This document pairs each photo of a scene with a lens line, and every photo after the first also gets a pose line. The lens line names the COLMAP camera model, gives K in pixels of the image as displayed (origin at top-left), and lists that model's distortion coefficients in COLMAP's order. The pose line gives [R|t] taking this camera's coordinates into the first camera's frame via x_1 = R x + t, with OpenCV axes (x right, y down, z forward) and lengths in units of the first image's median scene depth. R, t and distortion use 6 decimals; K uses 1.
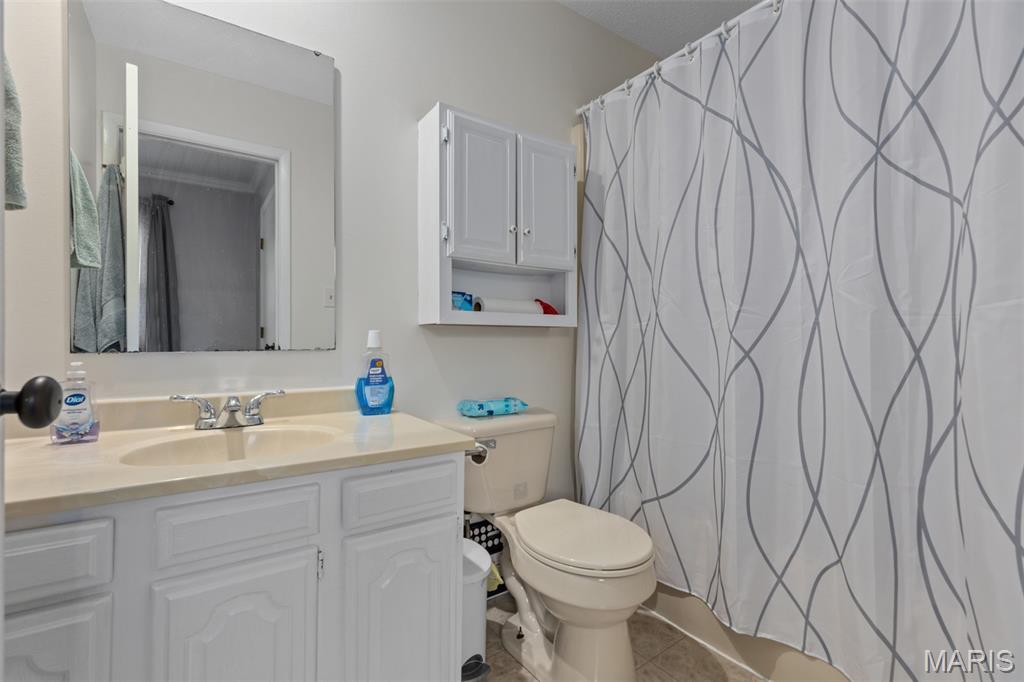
lens RADIAL K [[488.0, 0, 506.2], [0, 488.0, 340.1], [0, 0, 1]] dist [-0.001105, 0.000495]
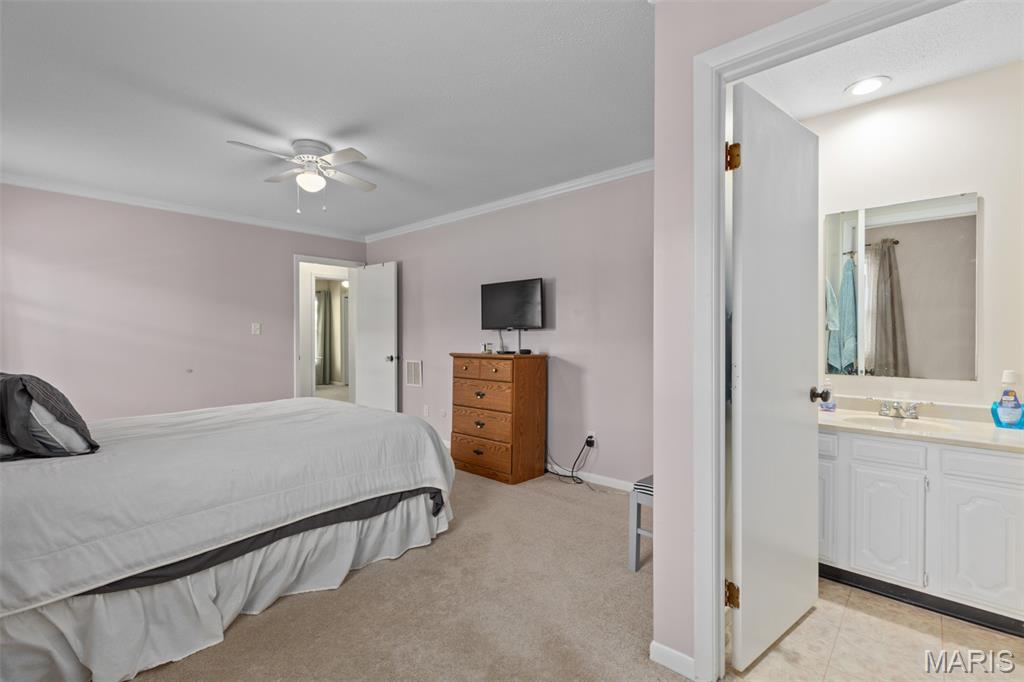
lens RADIAL K [[492.2, 0, 507.6], [0, 492.2, 323.6], [0, 0, 1]] dist [0.000247, -0.000486]
pose [[0.262293, -0.008620, -0.964950, 0.831226], [-0.004061, 0.999941, -0.010036, -0.152430], [0.964980, 0.006552, 0.262243, -0.921218]]
